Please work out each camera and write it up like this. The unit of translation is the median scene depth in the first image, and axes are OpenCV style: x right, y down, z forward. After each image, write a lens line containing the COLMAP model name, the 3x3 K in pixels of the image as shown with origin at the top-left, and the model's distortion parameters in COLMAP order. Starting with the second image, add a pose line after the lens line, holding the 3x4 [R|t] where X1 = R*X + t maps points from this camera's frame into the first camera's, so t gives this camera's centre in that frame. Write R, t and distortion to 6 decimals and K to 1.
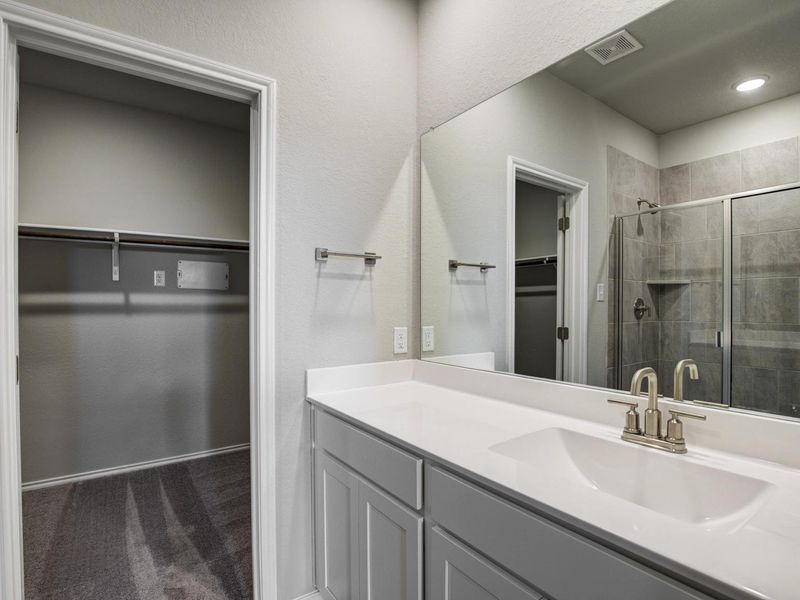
lens RADIAL K [[410.8, 0, 399.3], [0, 410.8, 306.8], [0, 0, 1]] dist [-0.030428, 0.004437]
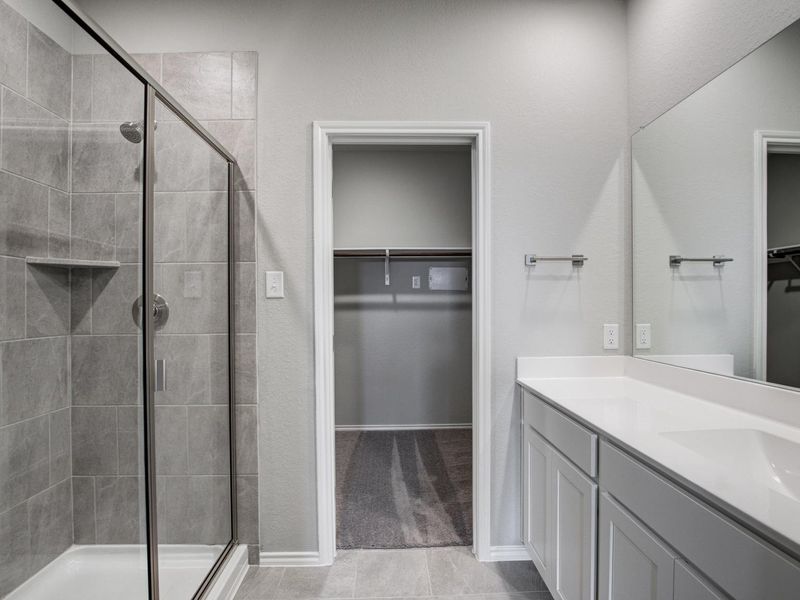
lens RADIAL K [[410.8, 0, 398.0], [0, 410.8, 304.3], [0, 0, 1]] dist [-0.030428, 0.004437]
pose [[0.829463, -0.001426, -0.558559, 0.130761], [0.001098, 0.999999, -0.000923, -0.000132], [0.558560, 0.000152, 0.829464, -0.157374]]
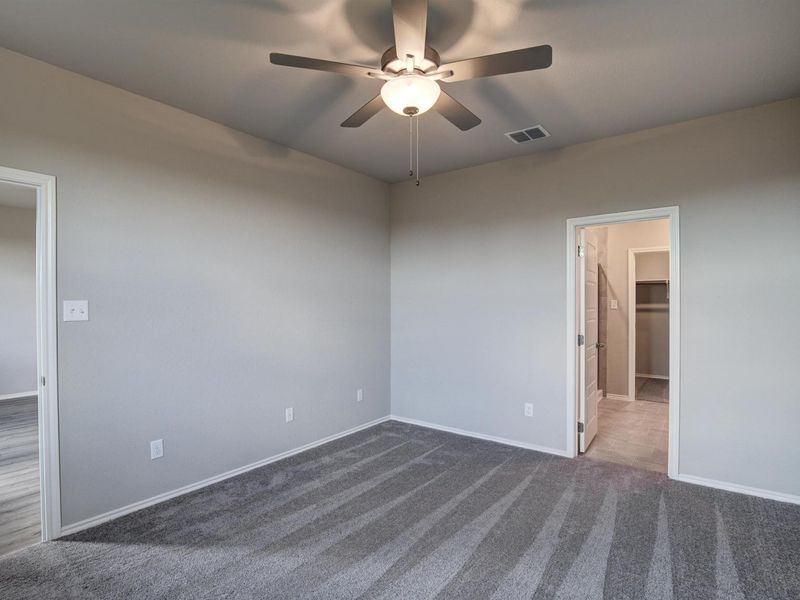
lens RADIAL K [[410.8, 0, 402.3], [0, 410.8, 300.3], [0, 0, 1]] dist [-0.030428, 0.004437]
pose [[0.298677, 0.013559, -0.954258, 1.627810], [-0.007299, 0.999902, 0.011923, -0.100082], [0.954326, 0.003404, 0.298747, -1.779128]]
